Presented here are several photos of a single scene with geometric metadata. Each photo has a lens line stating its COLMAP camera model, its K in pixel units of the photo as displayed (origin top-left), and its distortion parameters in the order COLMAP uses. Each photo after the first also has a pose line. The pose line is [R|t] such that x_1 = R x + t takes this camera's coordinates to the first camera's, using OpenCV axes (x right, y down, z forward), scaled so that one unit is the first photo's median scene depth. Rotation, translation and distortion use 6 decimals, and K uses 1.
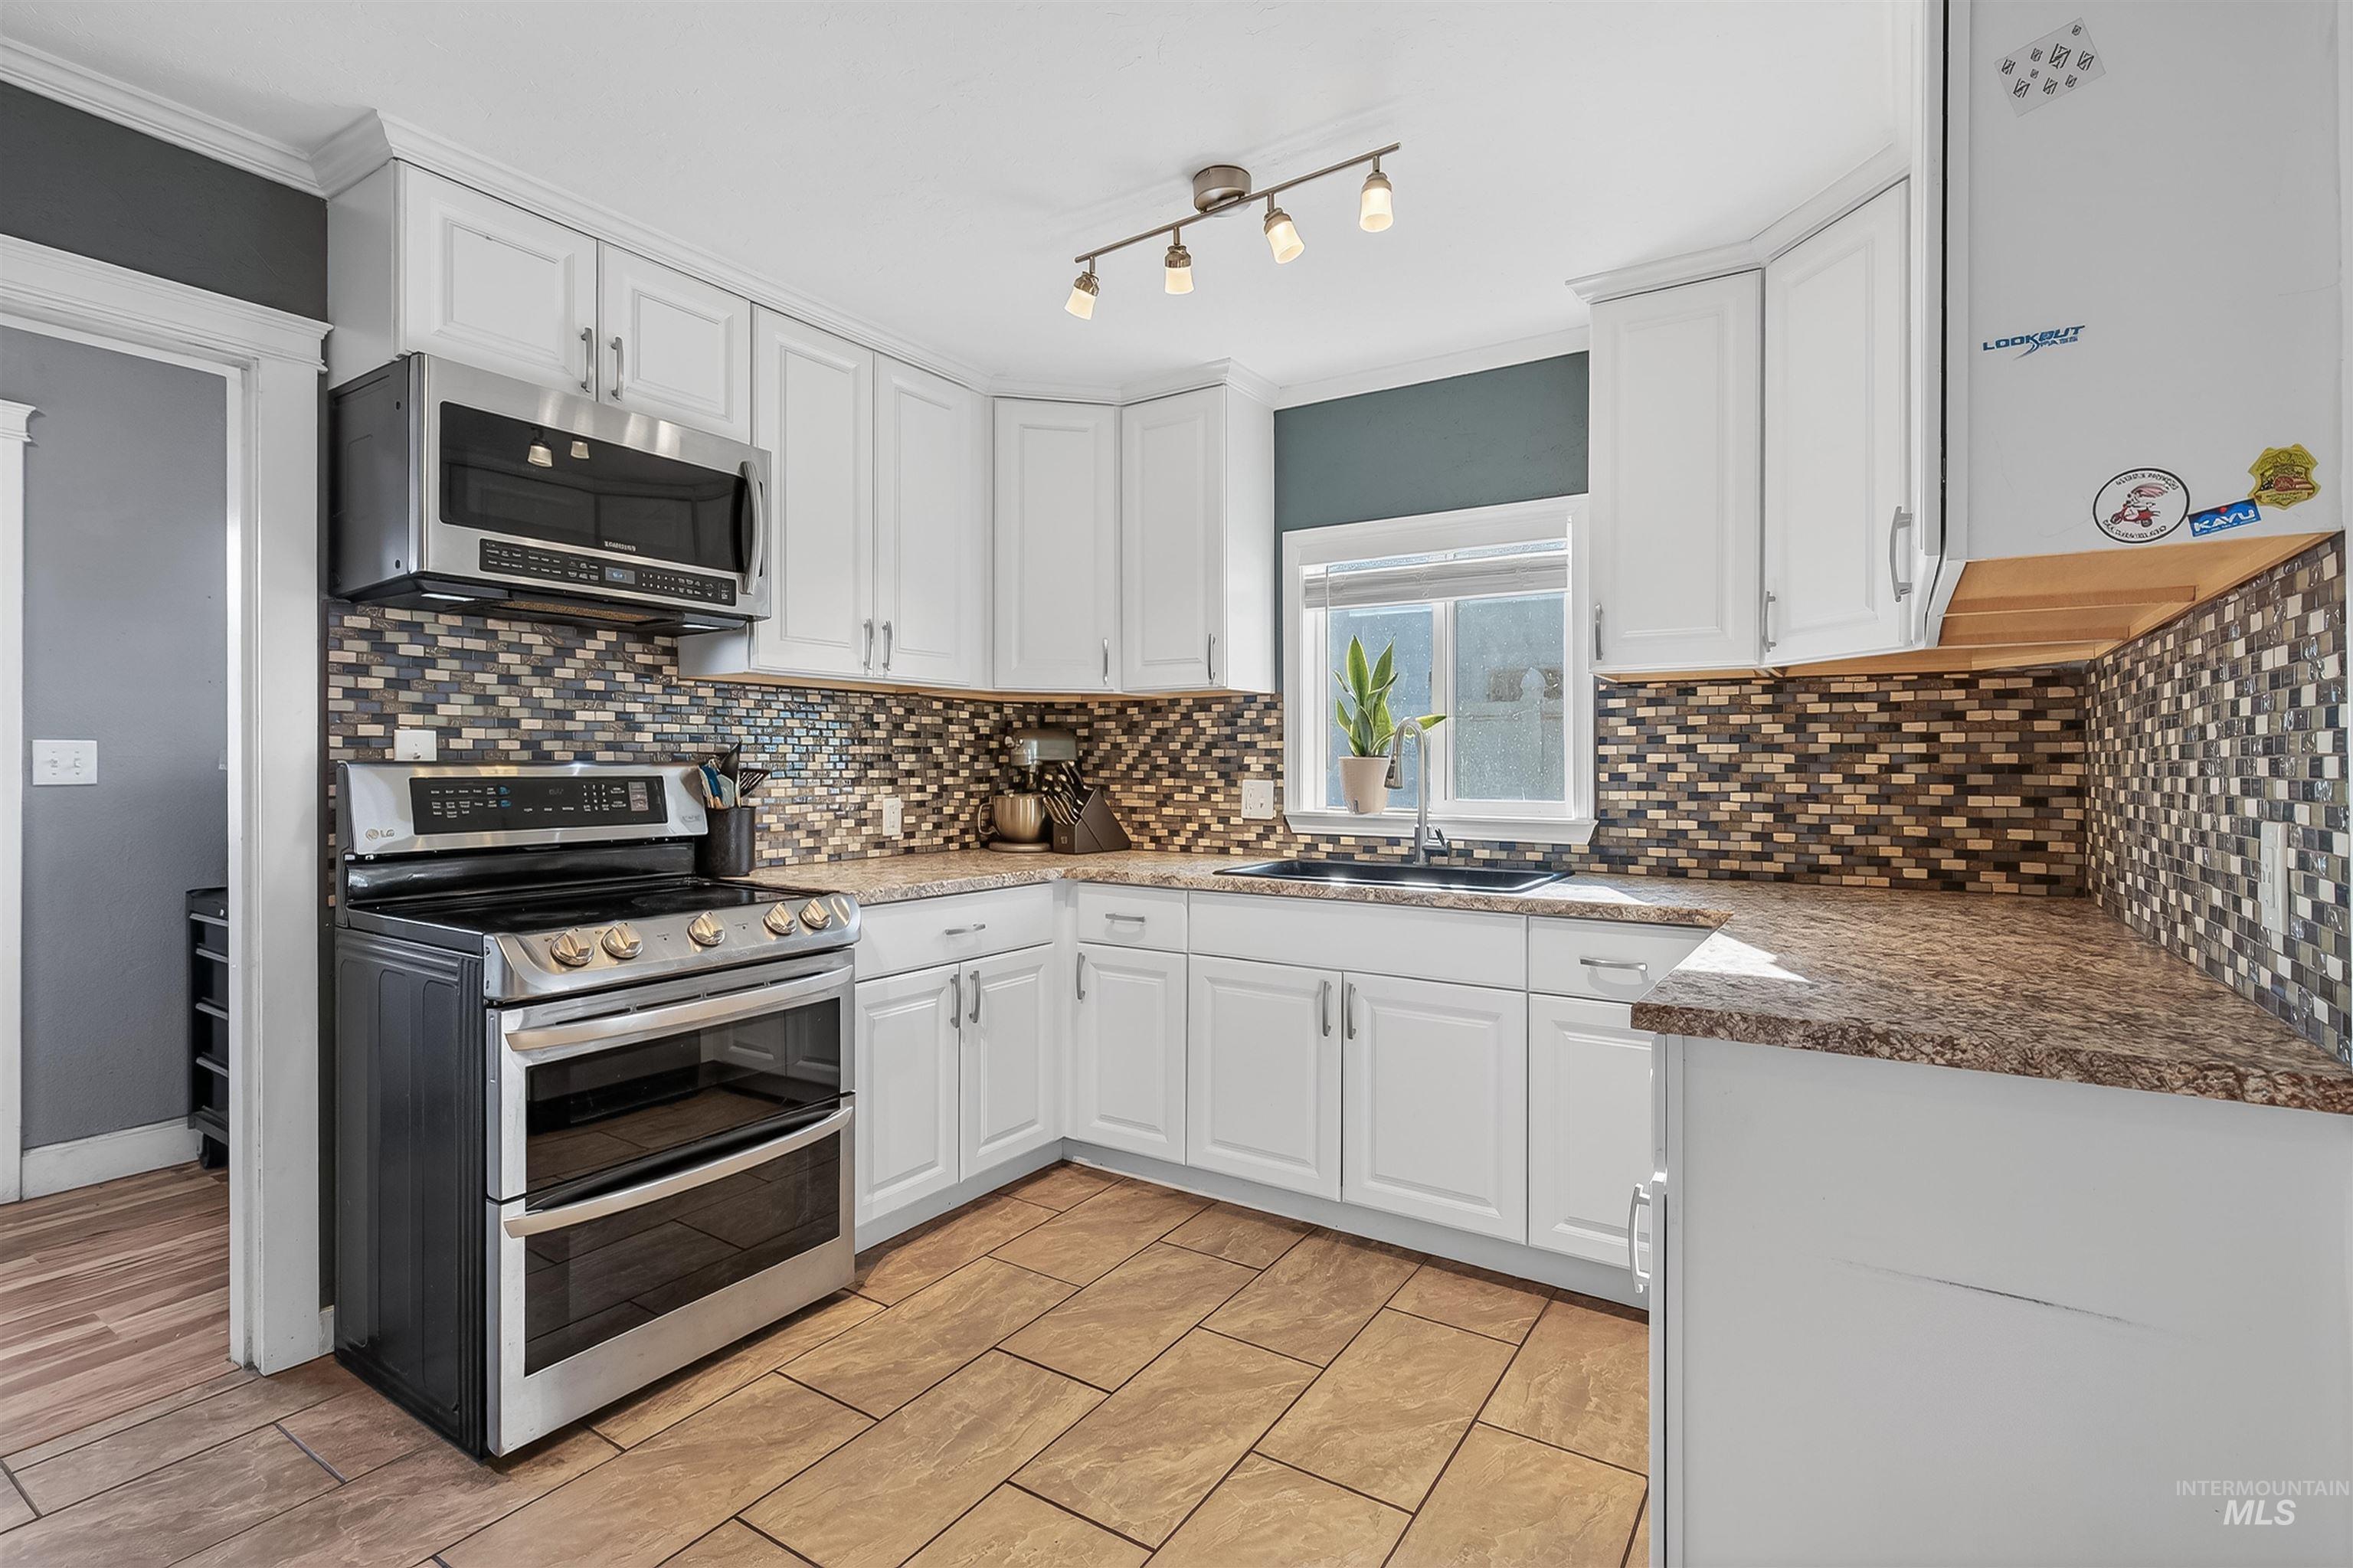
lens RADIAL K [[1103.8, 0, 1179.8], [0, 1103.8, 768.8], [0, 0, 1]] dist [-0.000582, 0.000225]
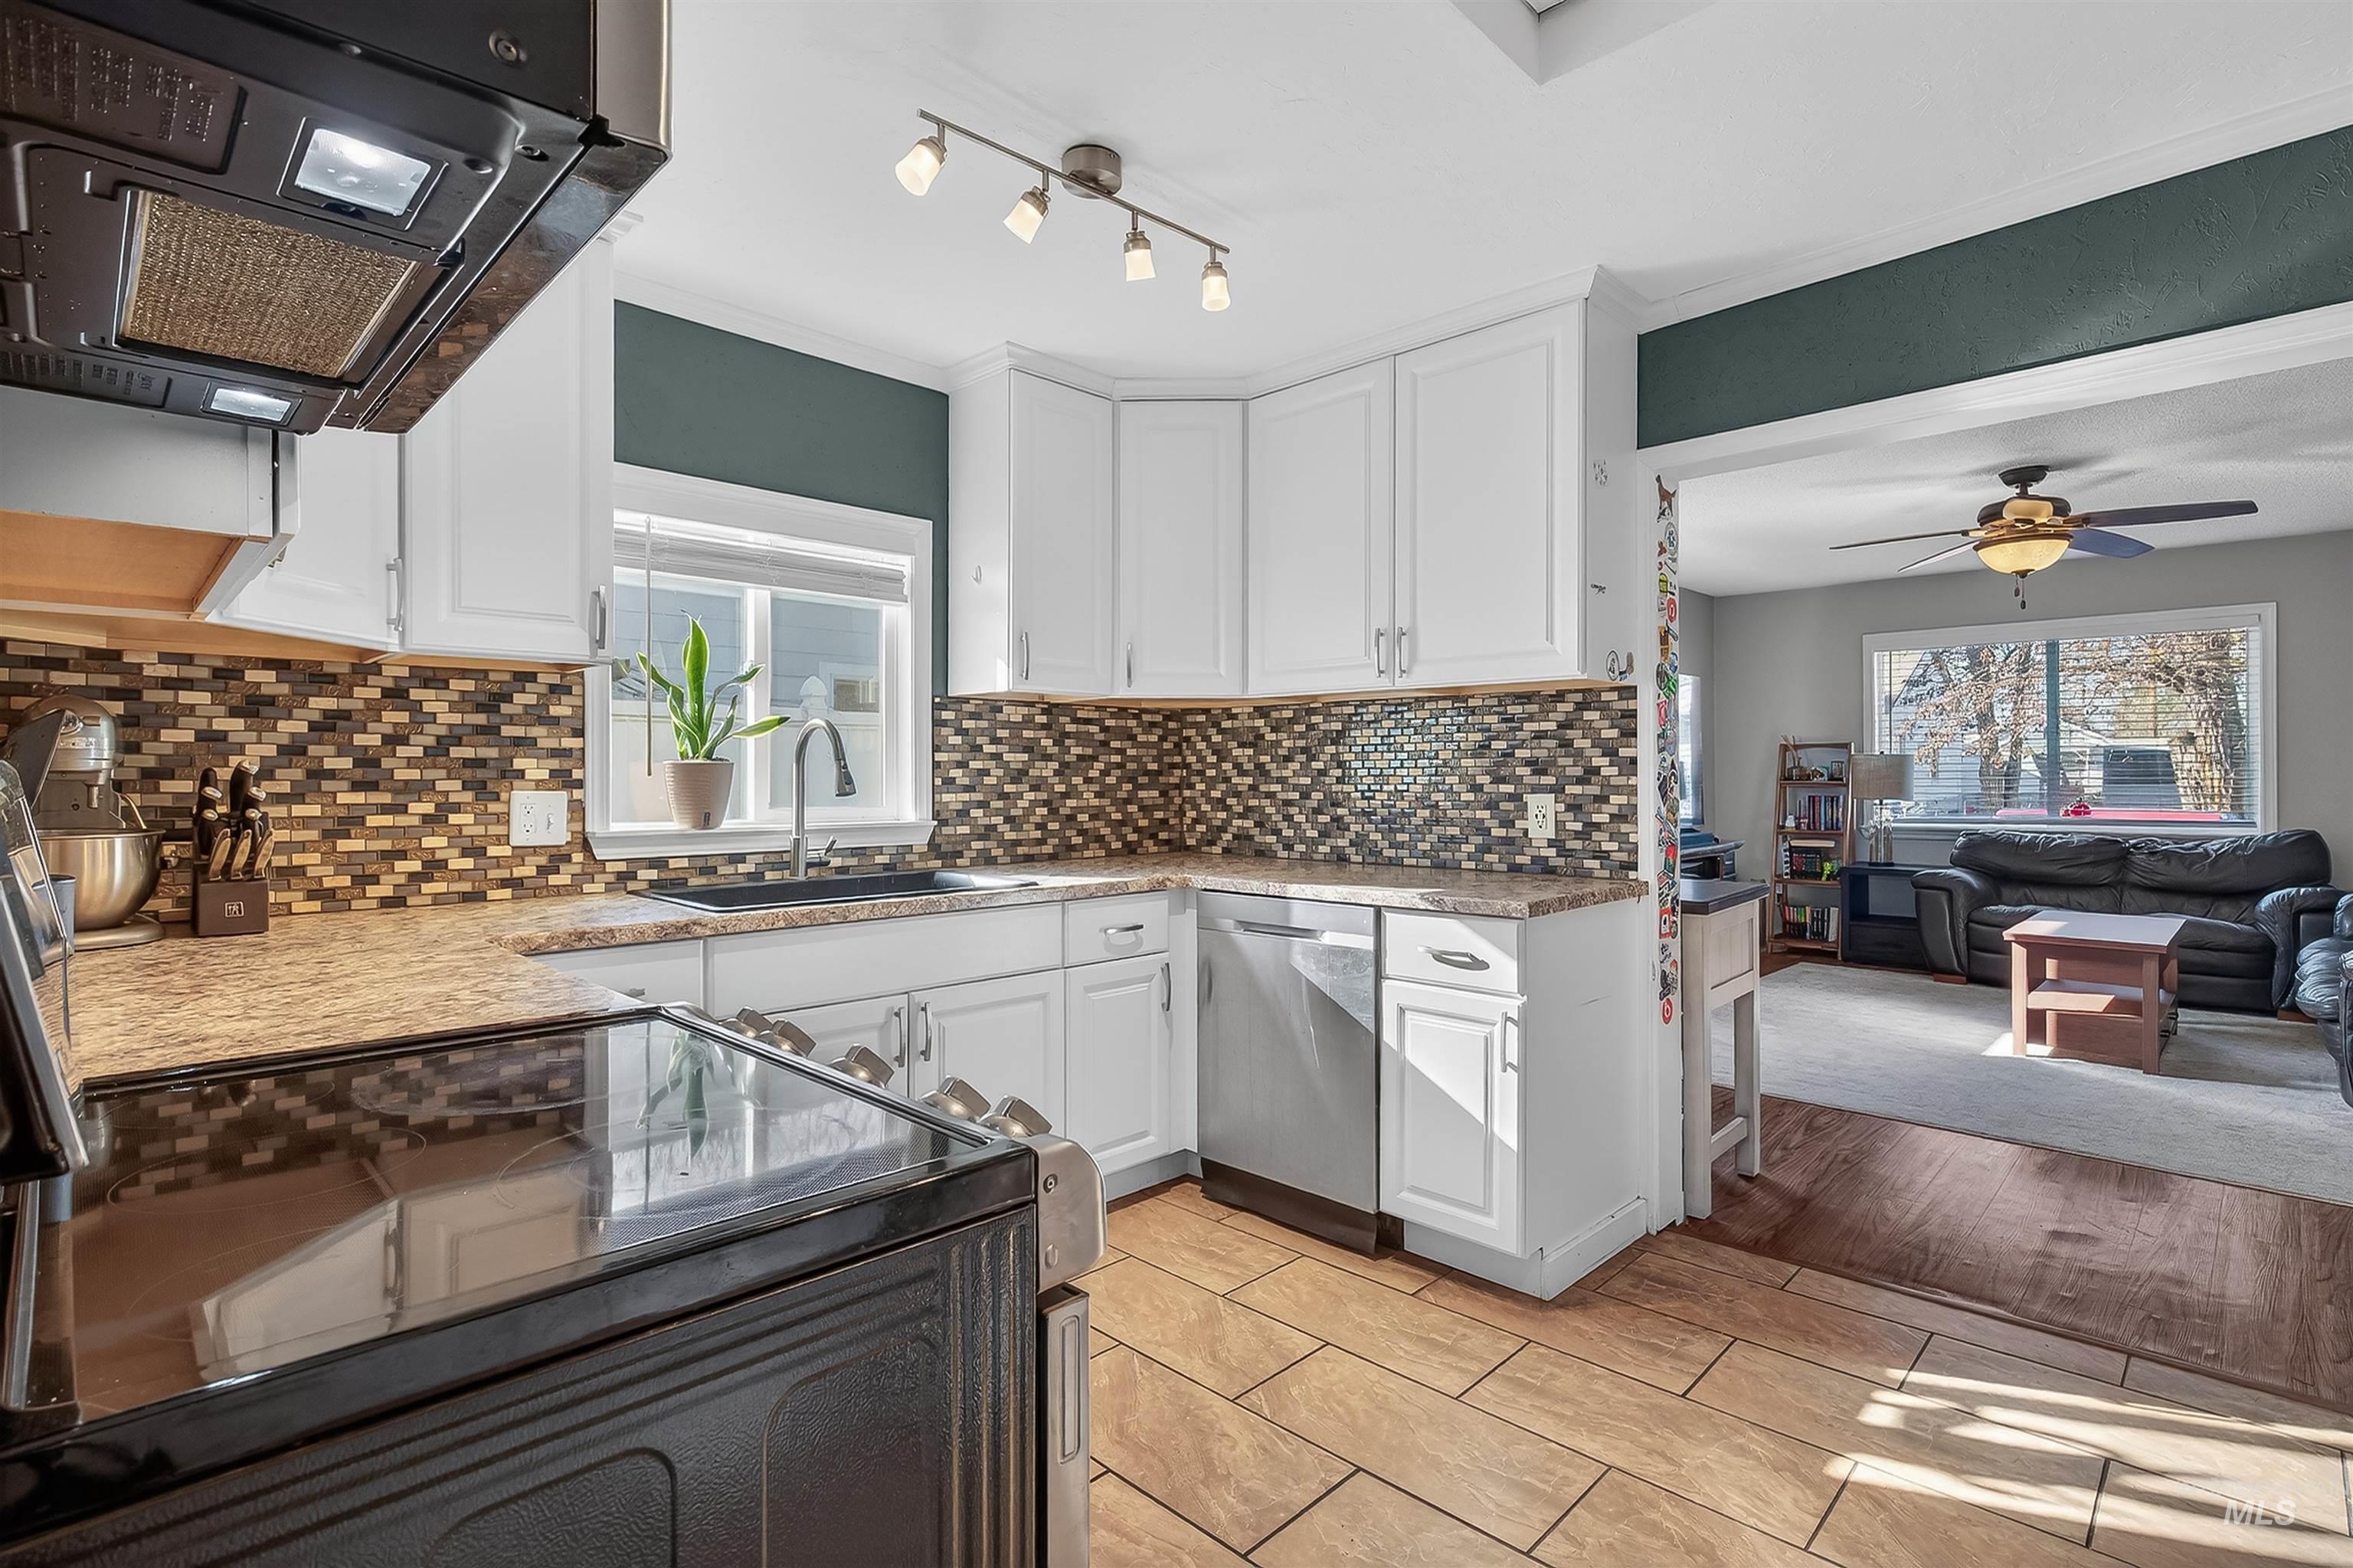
lens RADIAL K [[1117.7, 0, 1182.8], [0, 1117.7, 776.8], [0, 0, 1]] dist [-0.000905, 0.000943]
pose [[0.209448, -0.005160, 0.977806, -0.695675], [0.003506, 0.999984, 0.004526, -0.001255], [-0.977814, 0.002480, 0.209462, 0.557316]]
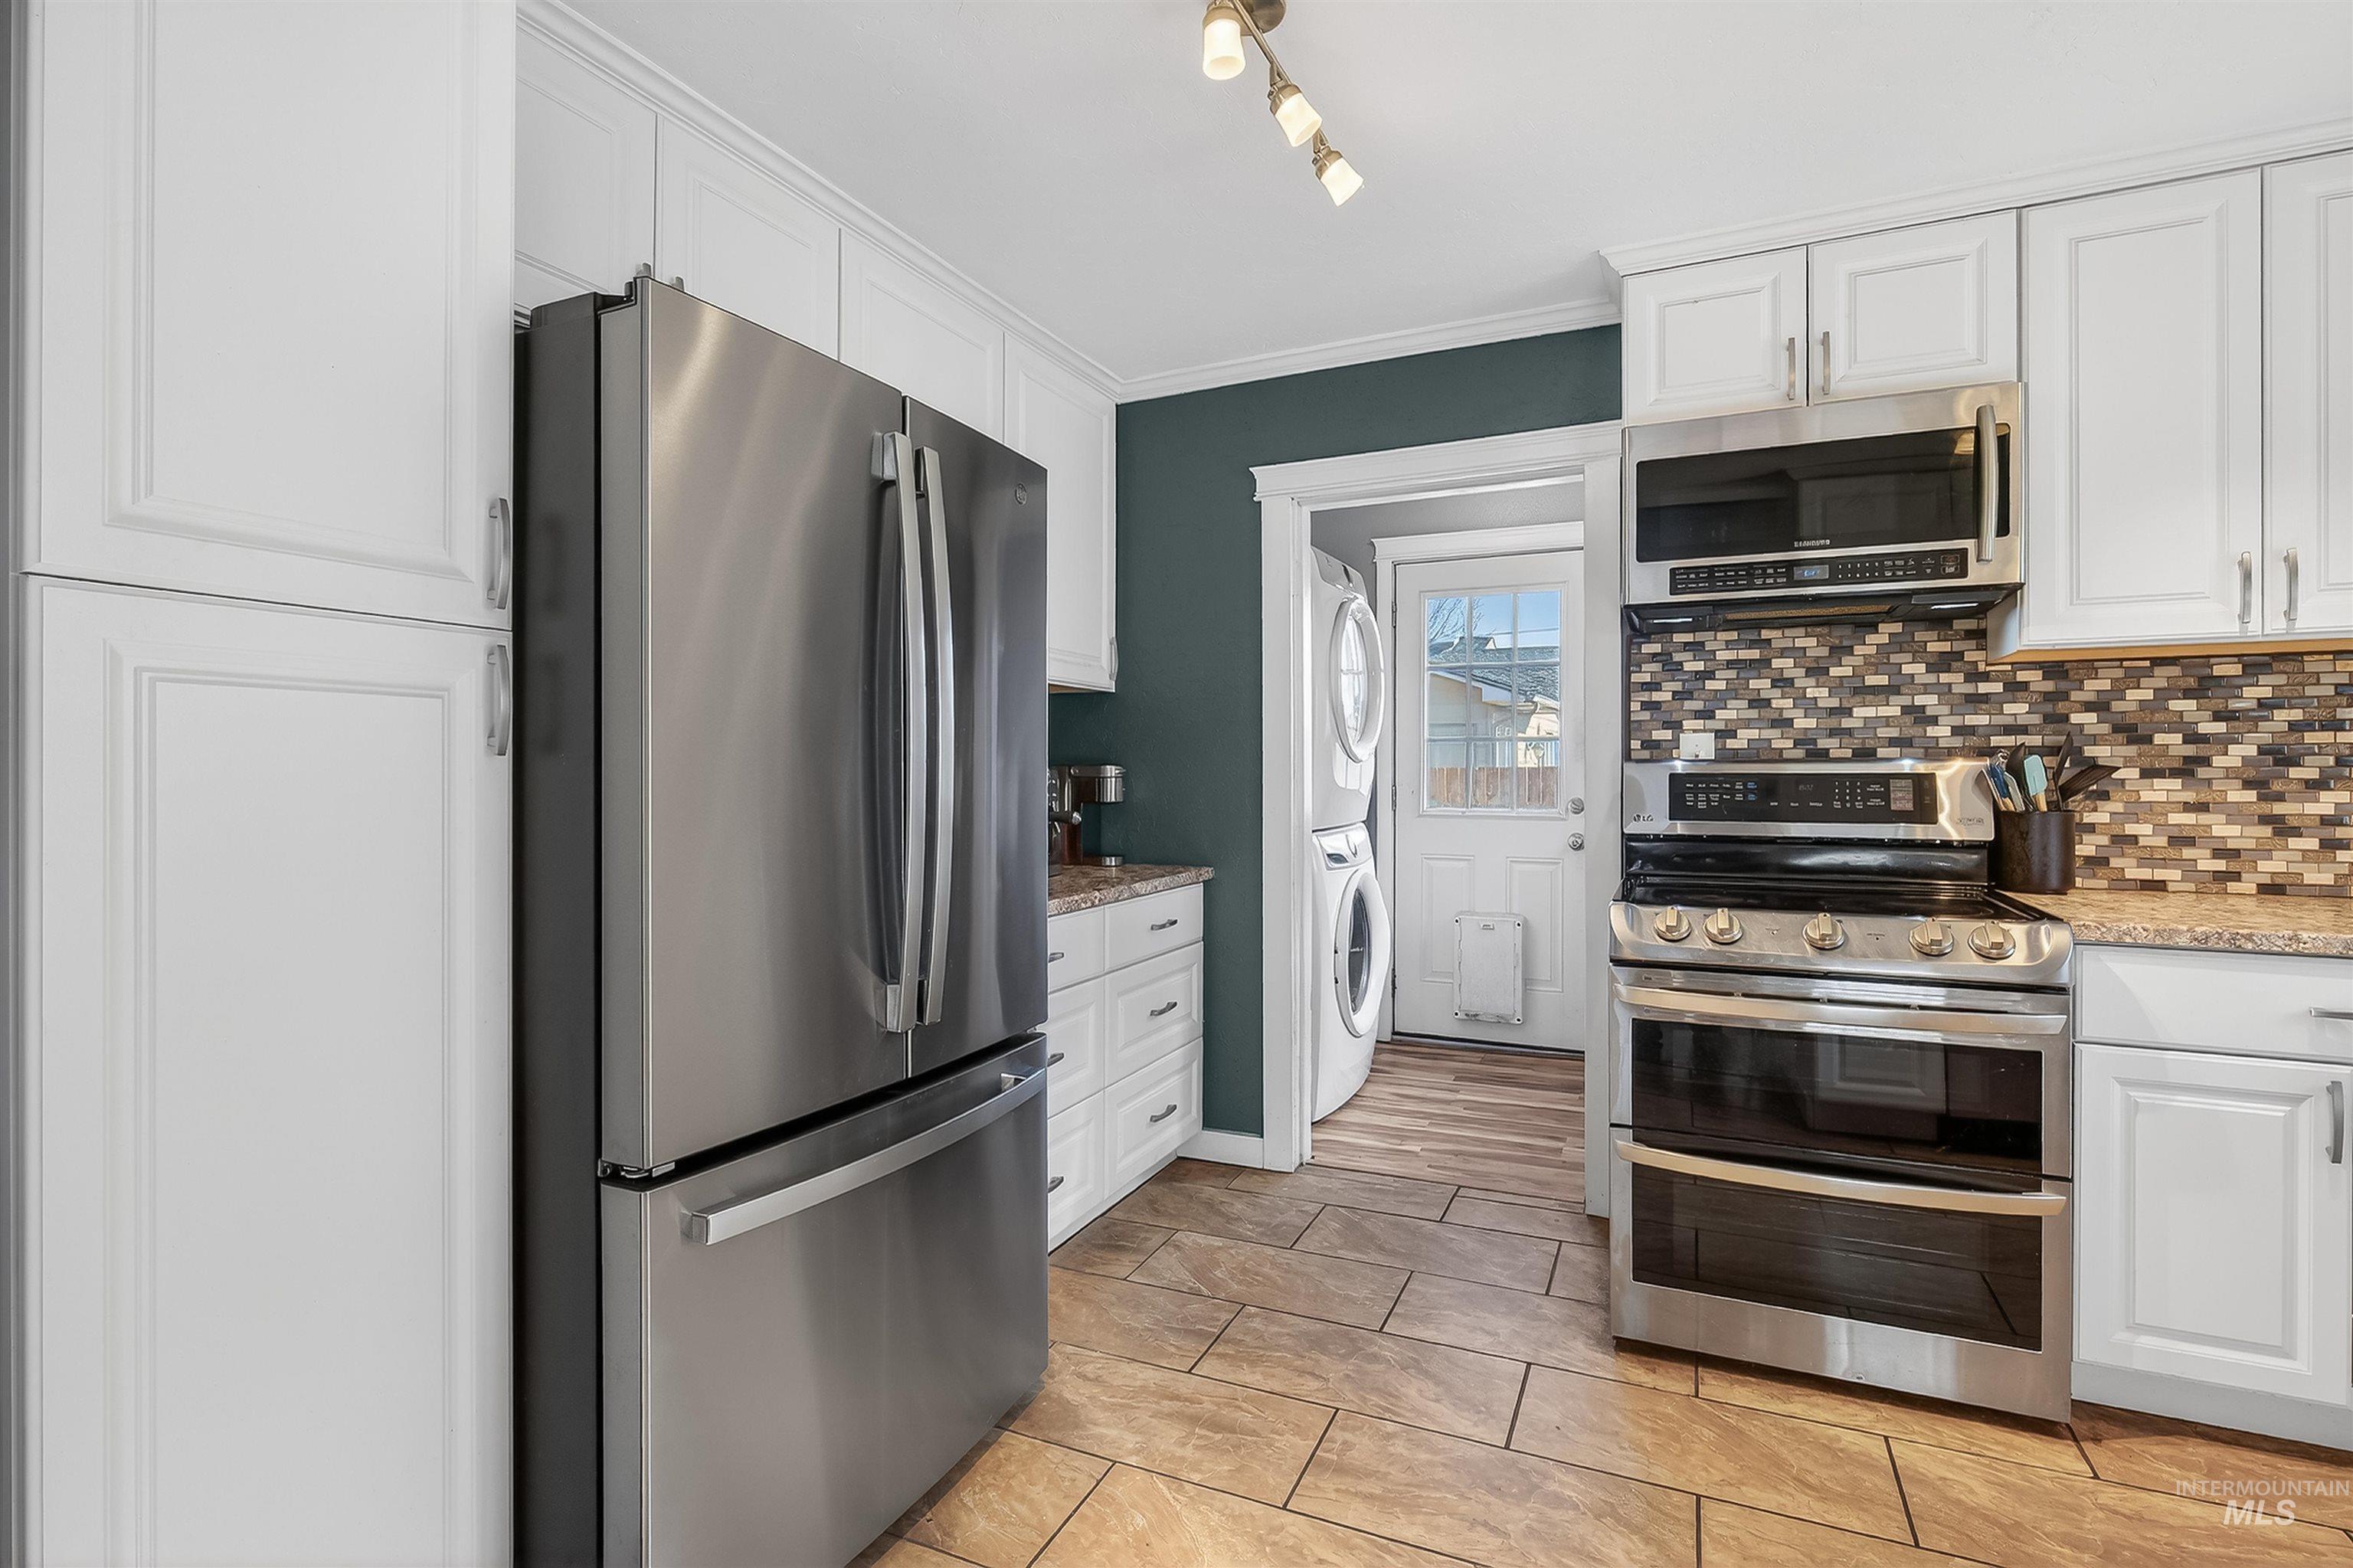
lens RADIAL K [[1100.9, 0, 1176.5], [0, 1100.9, 774.3], [0, 0, 1]] dist [-0.000867, -0.000471]
pose [[0.146539, 0.003329, -0.989199, 0.328997], [-0.000088, 0.999994, 0.003352, 0.004207], [0.989205, -0.000404, 0.146539, 0.231179]]
